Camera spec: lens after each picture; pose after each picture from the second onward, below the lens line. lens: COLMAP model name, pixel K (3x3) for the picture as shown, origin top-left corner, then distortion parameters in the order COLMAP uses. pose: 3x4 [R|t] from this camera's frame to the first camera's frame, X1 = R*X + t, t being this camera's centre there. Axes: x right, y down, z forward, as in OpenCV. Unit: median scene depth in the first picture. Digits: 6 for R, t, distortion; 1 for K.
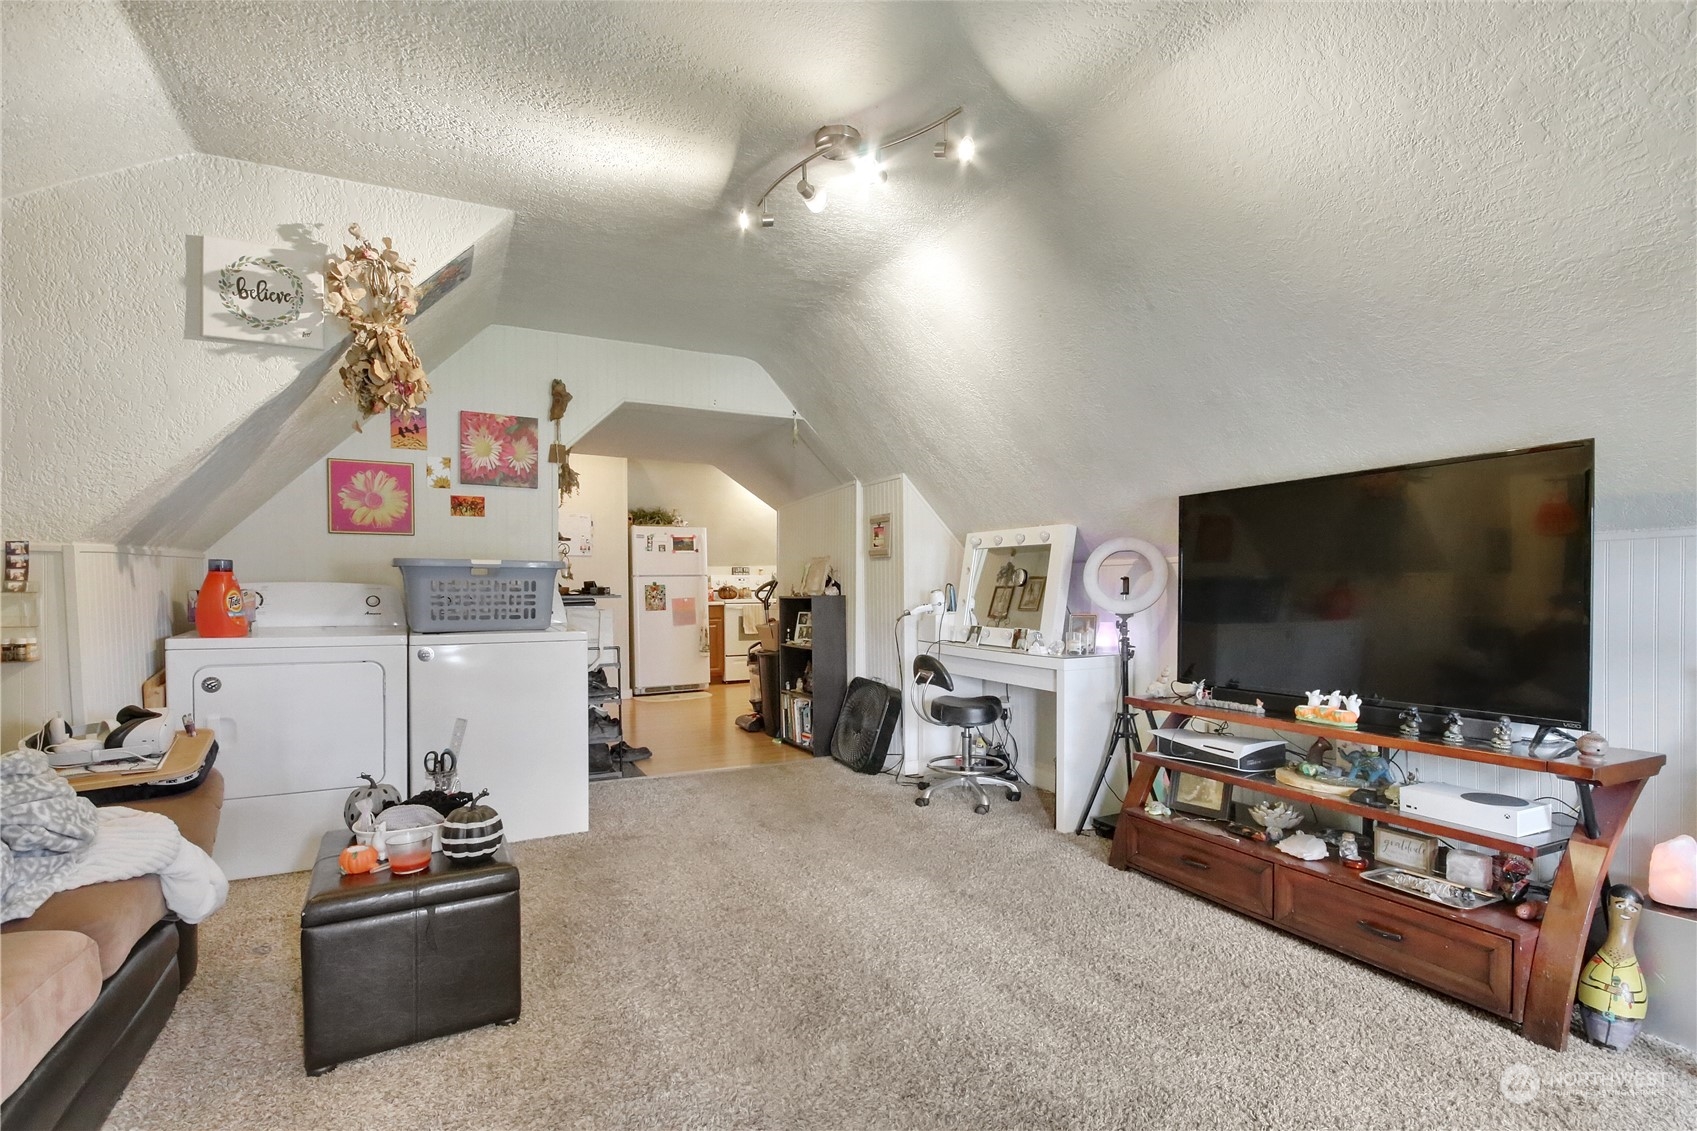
lens RADIAL K [[787.4, 0, 849.0], [0, 787.4, 603.8], [0, 0, 1]] dist [0.002675, -0.008939]
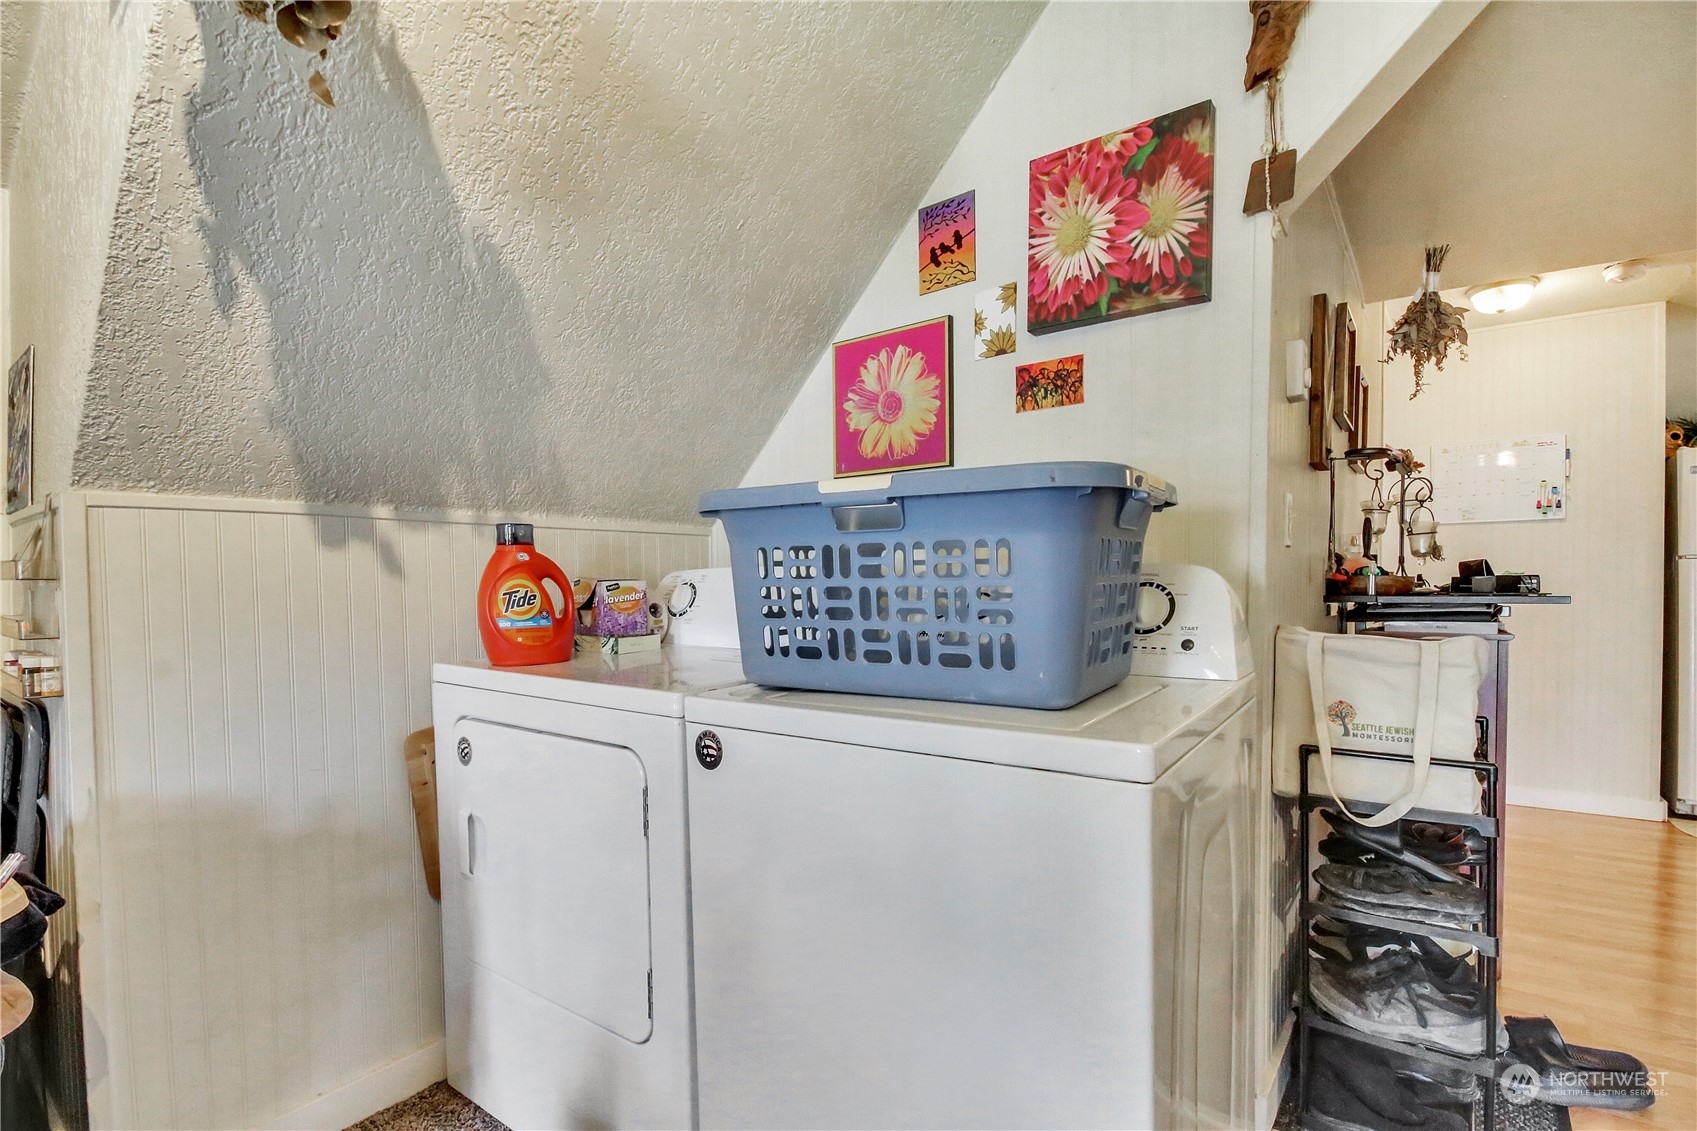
lens RADIAL K [[787.4, 0, 849.0], [0, 787.4, 603.8], [0, 0, 1]] dist [0.002675, -0.008939]
pose [[0.434363, 0.017363, -0.900571, -0.142938], [-0.017050, 0.999794, 0.011052, -0.007543], [0.900577, 0.010554, 0.434569, 0.713572]]
